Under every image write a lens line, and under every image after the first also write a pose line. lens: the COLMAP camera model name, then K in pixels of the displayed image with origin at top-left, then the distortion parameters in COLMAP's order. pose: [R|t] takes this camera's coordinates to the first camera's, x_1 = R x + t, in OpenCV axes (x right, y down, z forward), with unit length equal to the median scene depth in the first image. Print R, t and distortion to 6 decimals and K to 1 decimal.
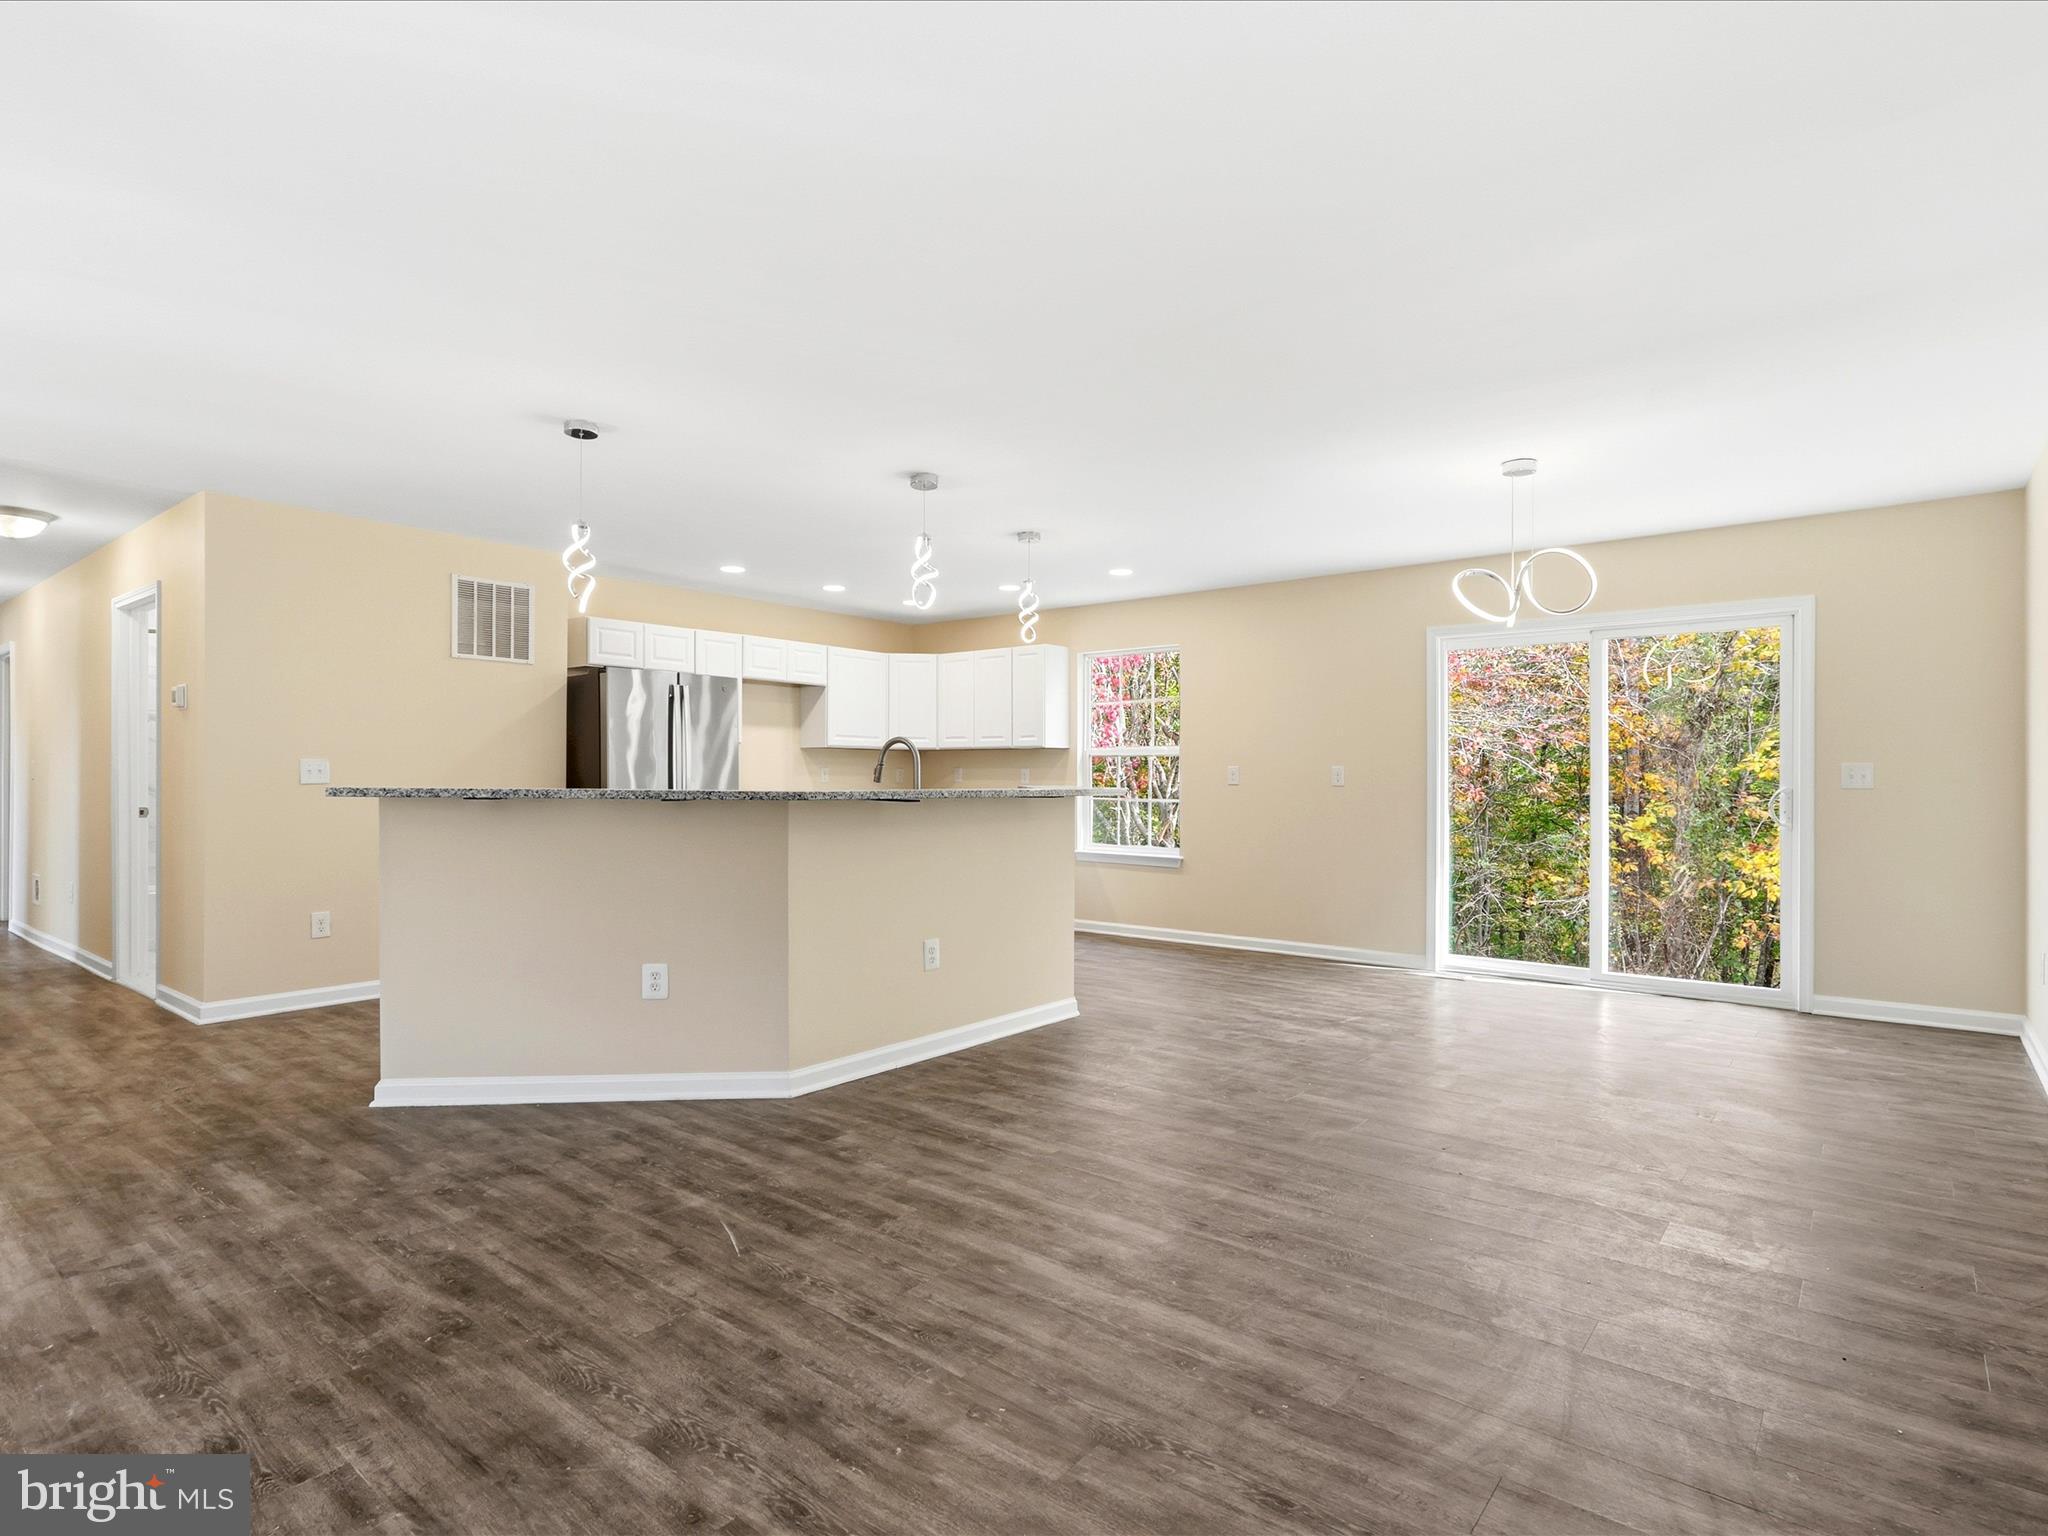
lens RADIAL K [[1086.7, 0, 1014.4], [0, 1086.7, 789.6], [0, 0, 1]] dist [0.005584, -0.000961]
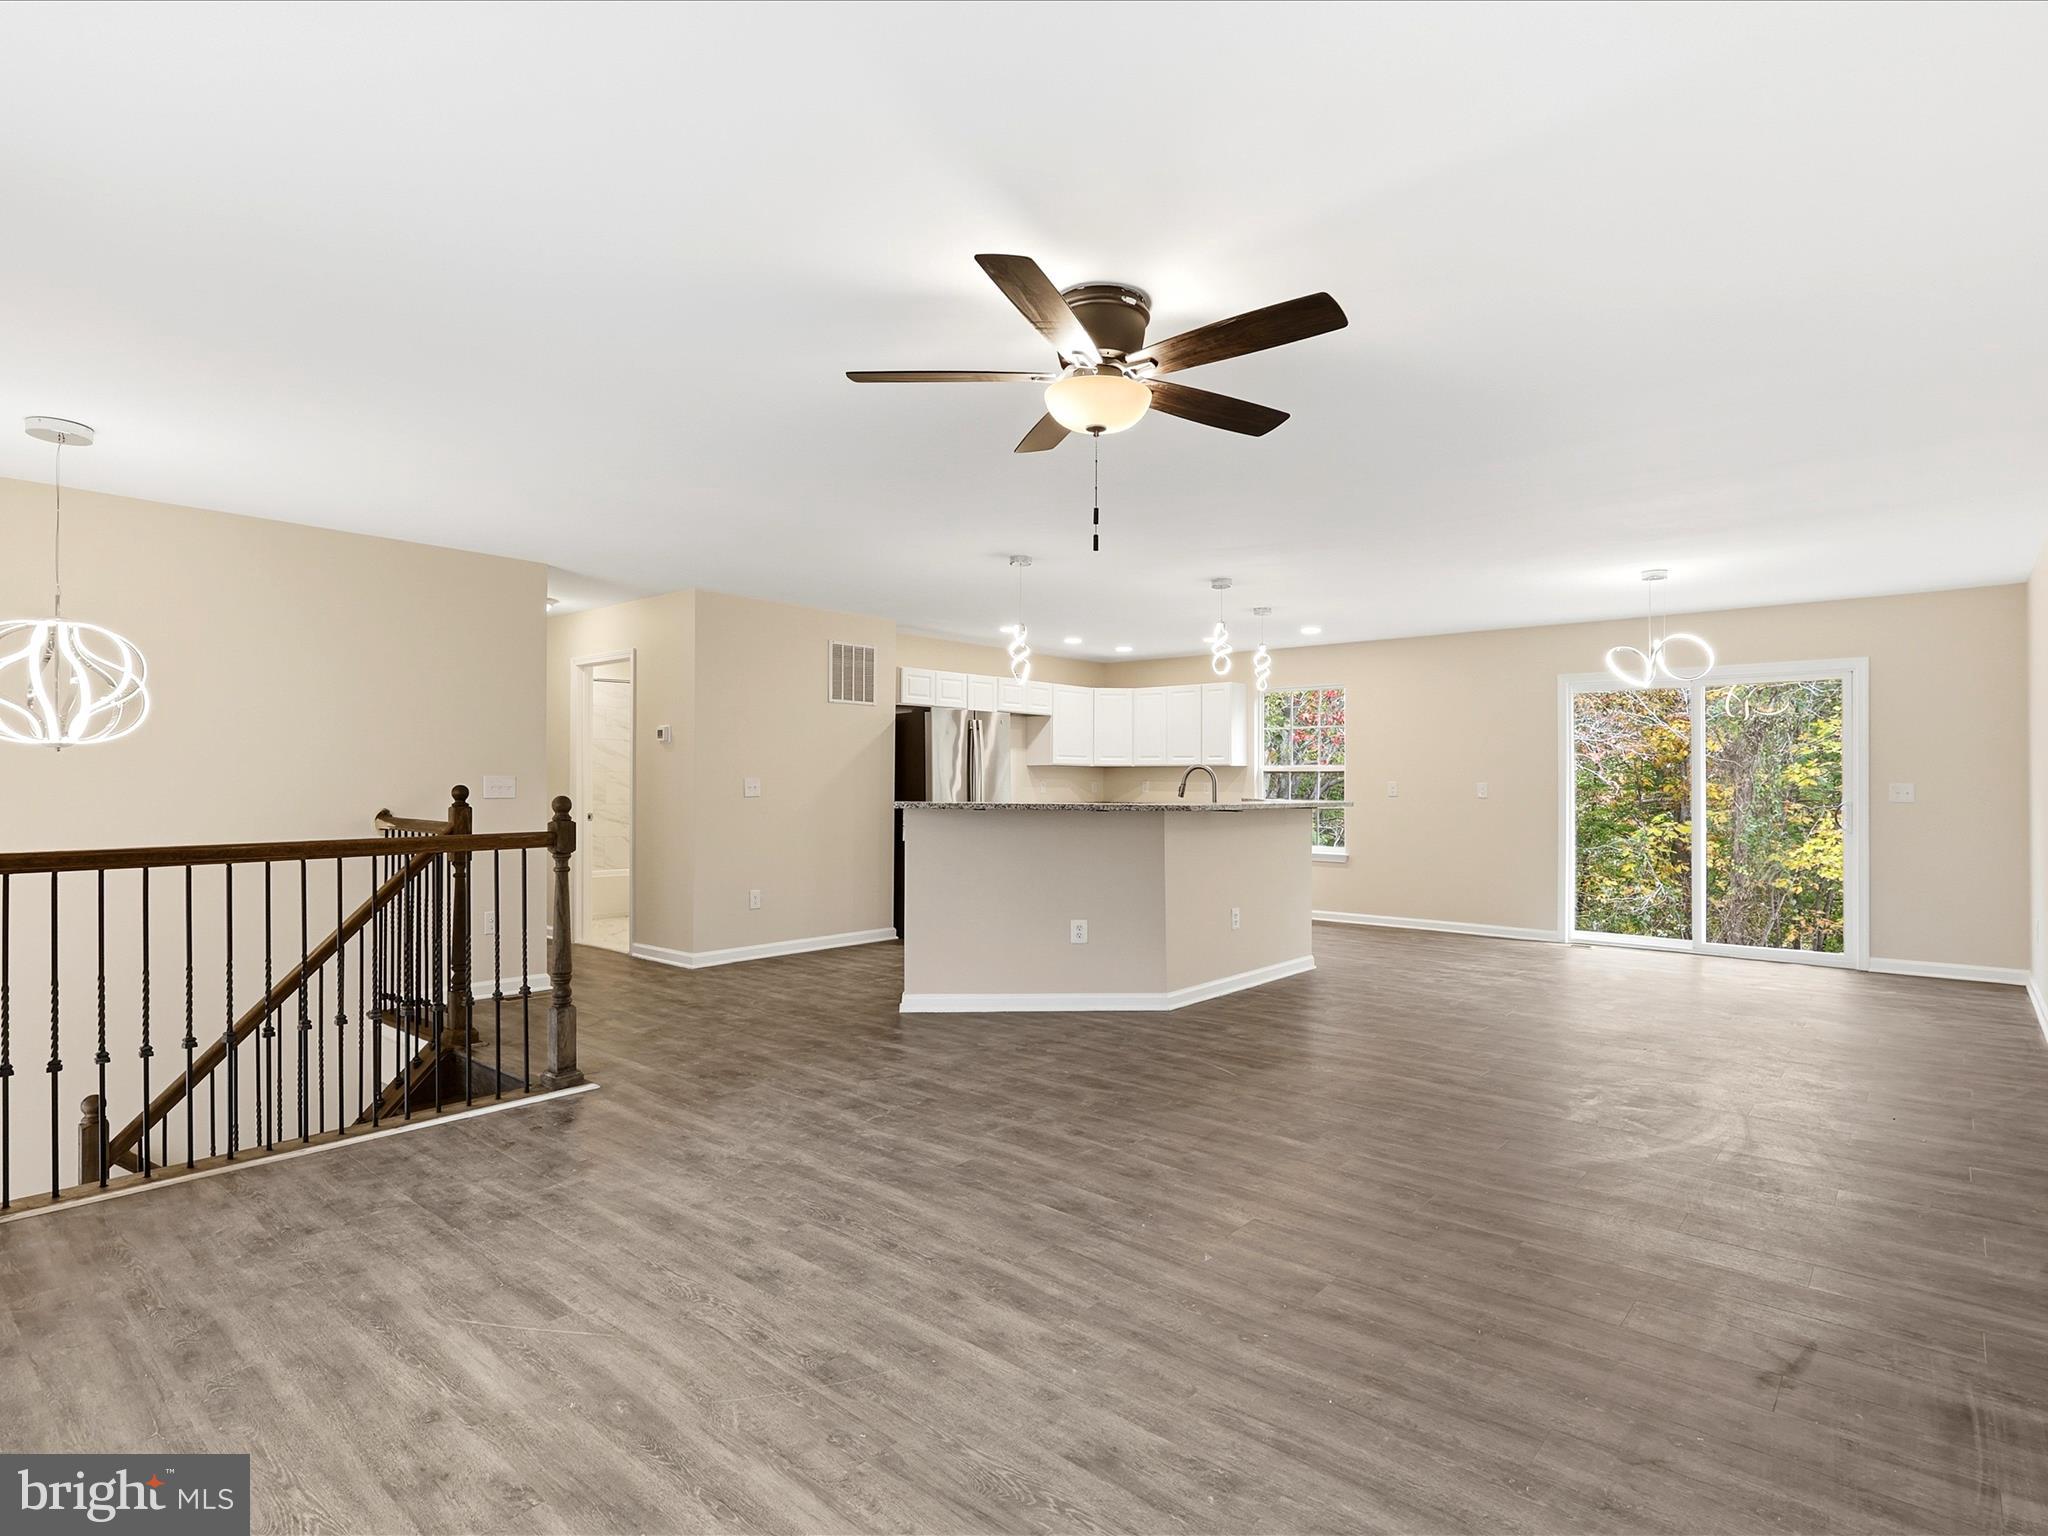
lens RADIAL K [[1076.1, 0, 1016.1], [0, 1076.1, 780.1], [0, 0, 1]] dist [-0.002047, 0.000731]
pose [[0.999443, 0.000591, -0.033352, -0.272510], [-0.000964, 0.999937, -0.011174, -0.011517], [0.033343, 0.011200, 0.999381, -0.359424]]
